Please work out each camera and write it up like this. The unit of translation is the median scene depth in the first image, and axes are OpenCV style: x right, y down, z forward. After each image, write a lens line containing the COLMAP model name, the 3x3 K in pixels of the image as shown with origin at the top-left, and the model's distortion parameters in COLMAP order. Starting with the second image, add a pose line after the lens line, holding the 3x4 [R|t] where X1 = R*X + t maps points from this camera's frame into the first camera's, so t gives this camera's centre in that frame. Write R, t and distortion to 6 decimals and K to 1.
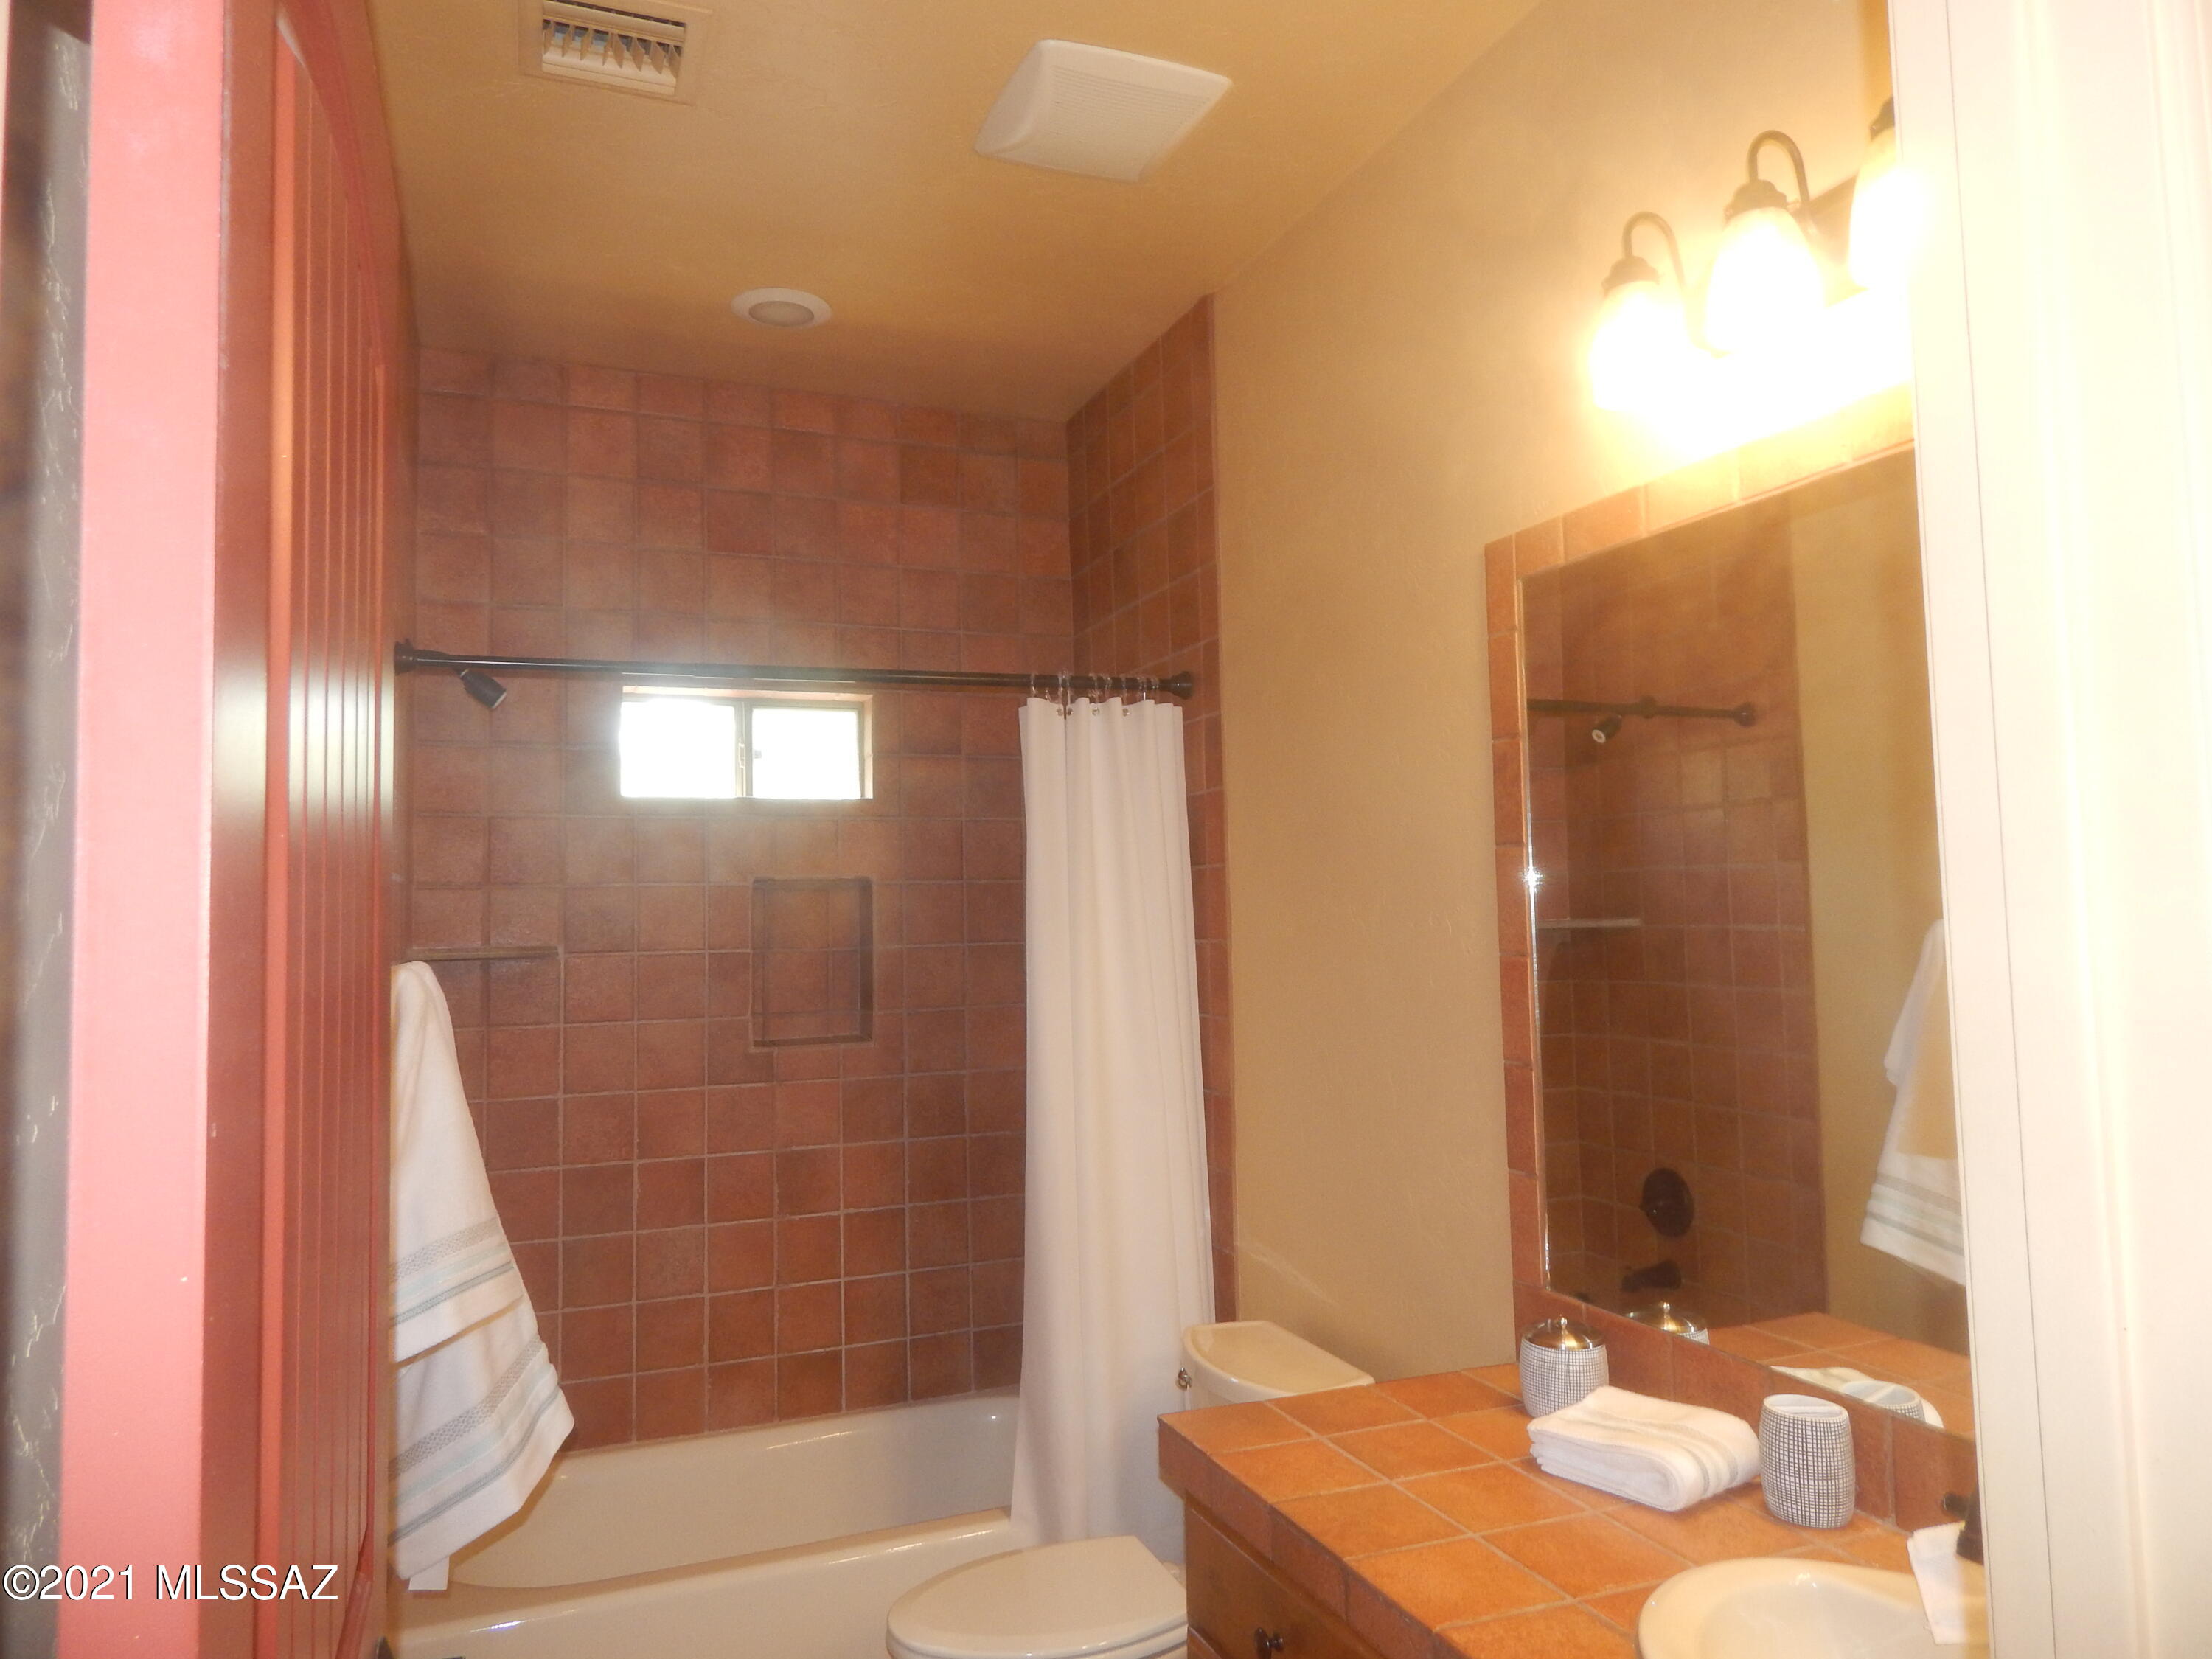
lens RADIAL K [[1464.9, 0, 1109.1], [0, 1464.9, 821.7], [0, 0, 1]] dist [0.011788, -0.012844]
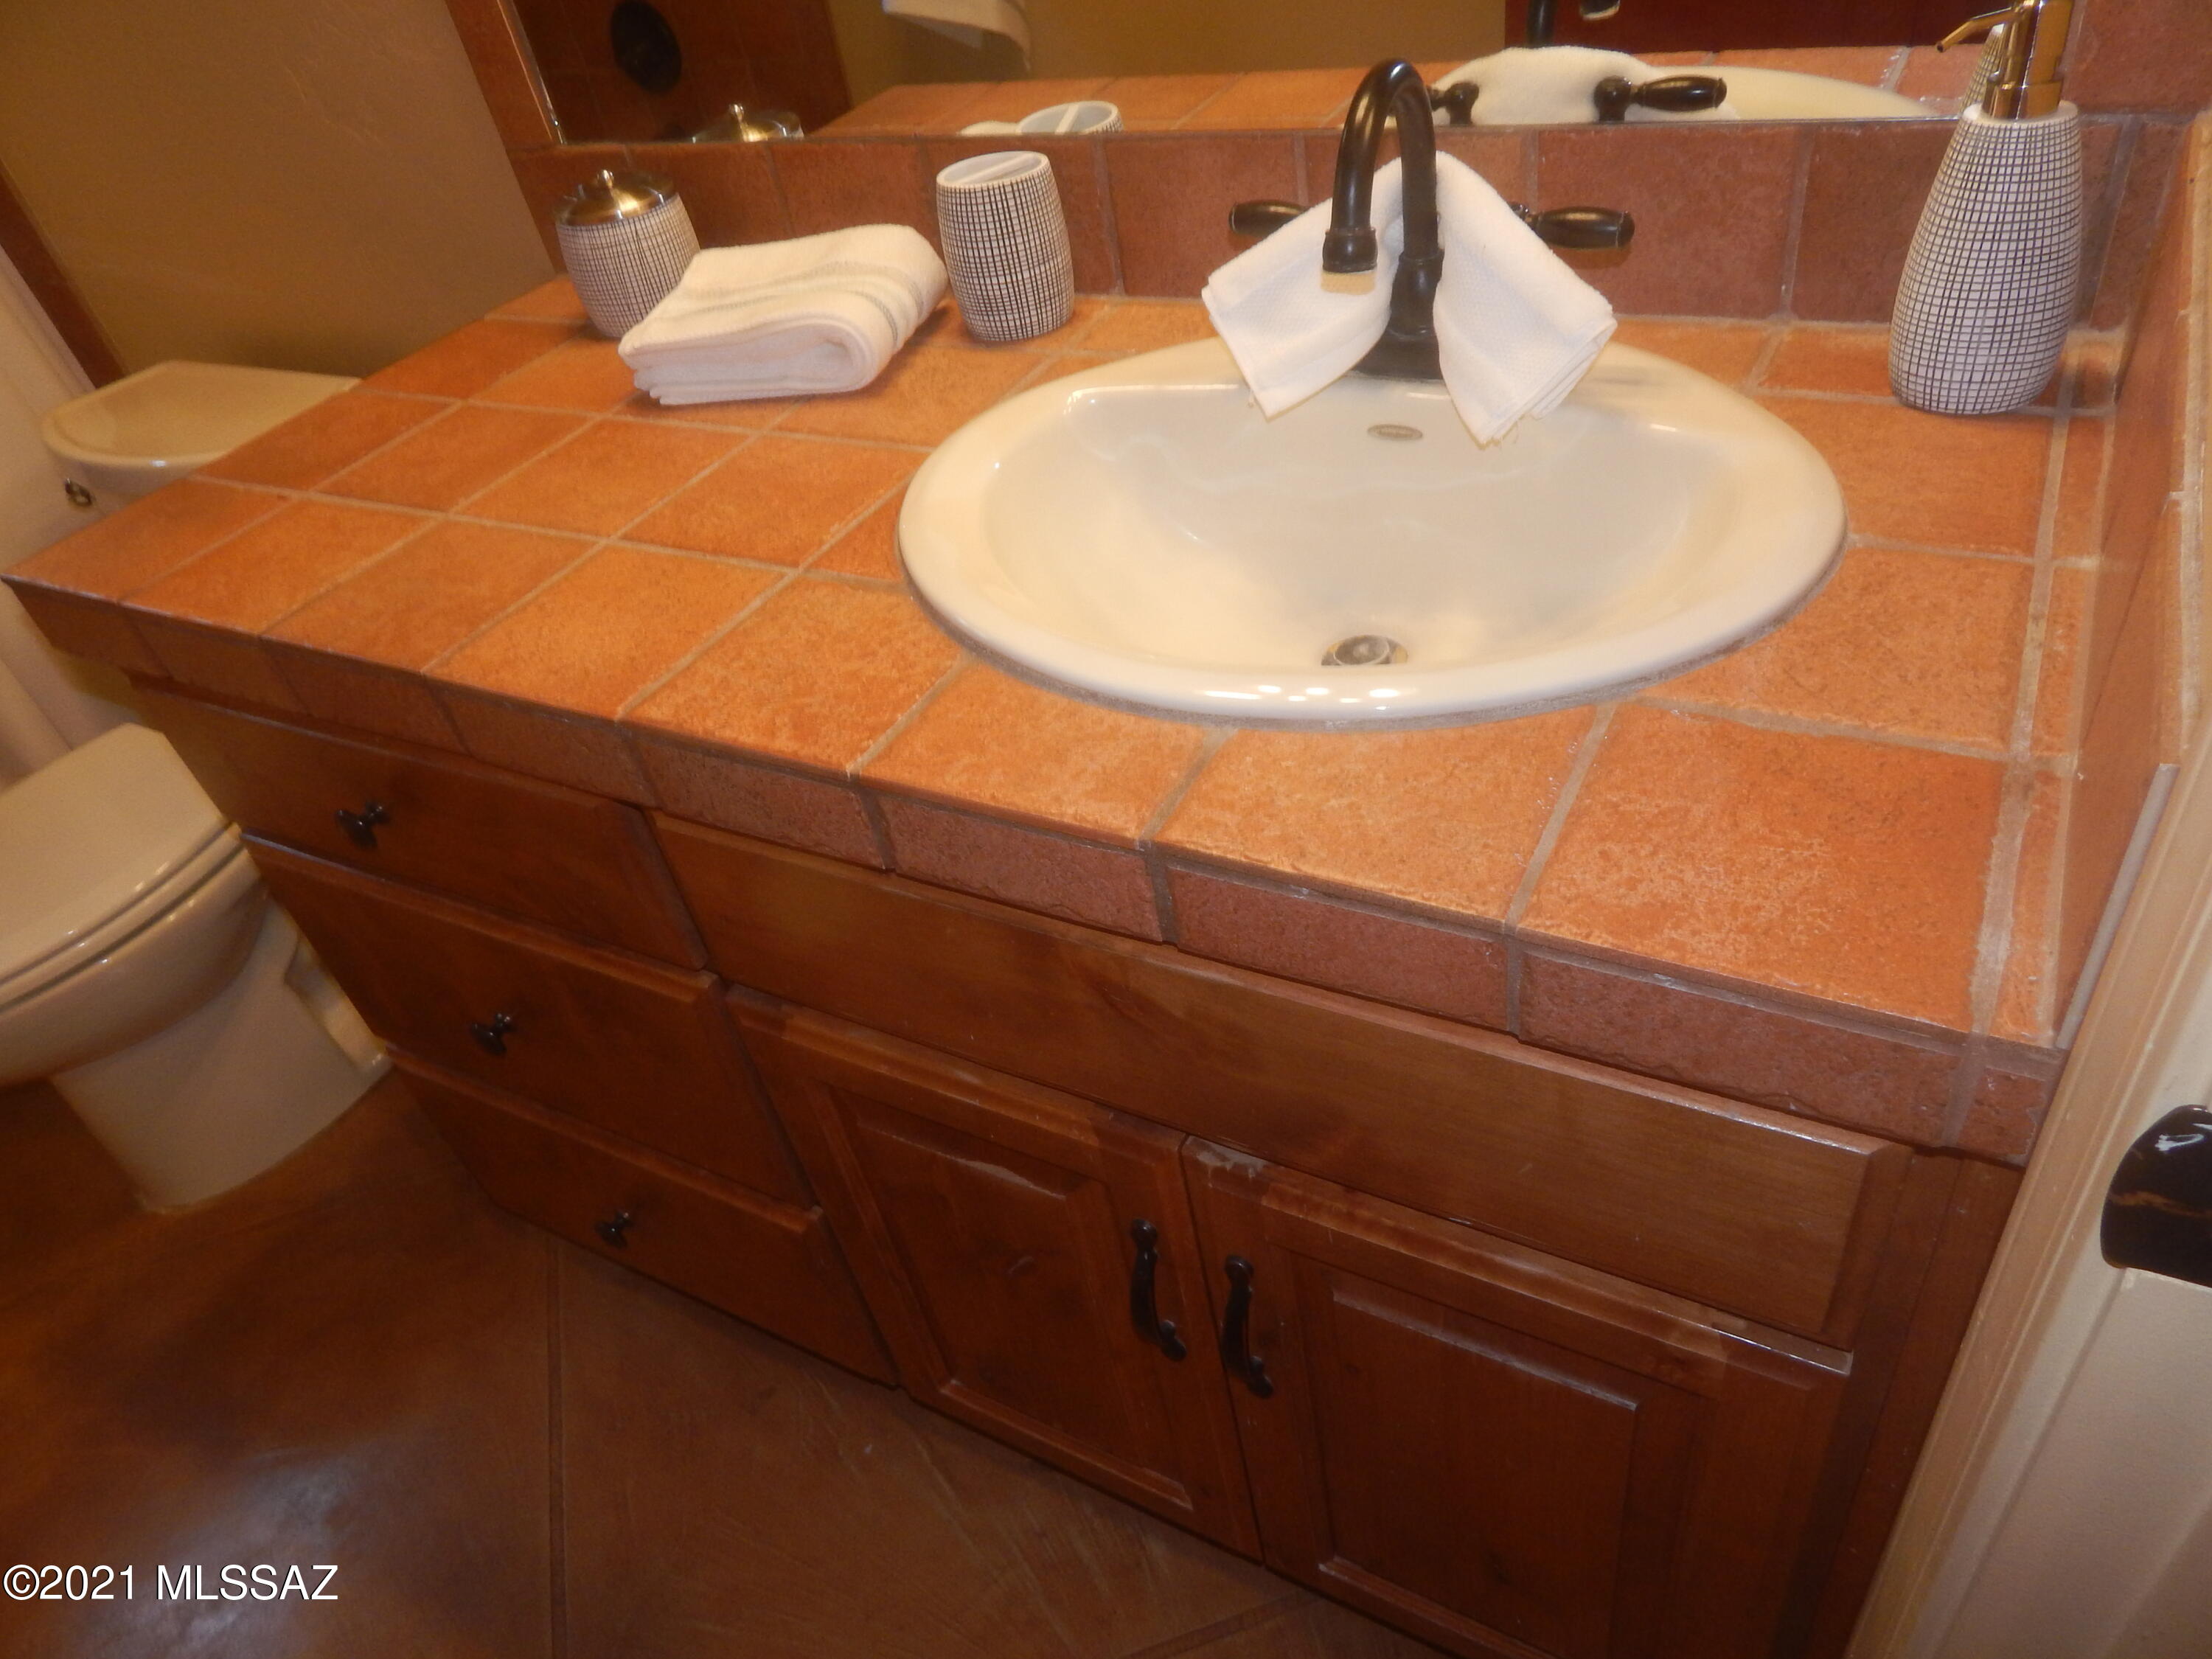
lens RADIAL K [[1482.7, 0, 1117.9], [0, 1482.7, 817.8], [0, 0, 1]] dist [0.002895, -0.004417]
pose [[0.761428, -0.488431, 0.426220, 0.085944], [0.106304, 0.742672, 0.661164, 0.176973], [-0.639475, -0.458120, 0.617413, 0.410395]]
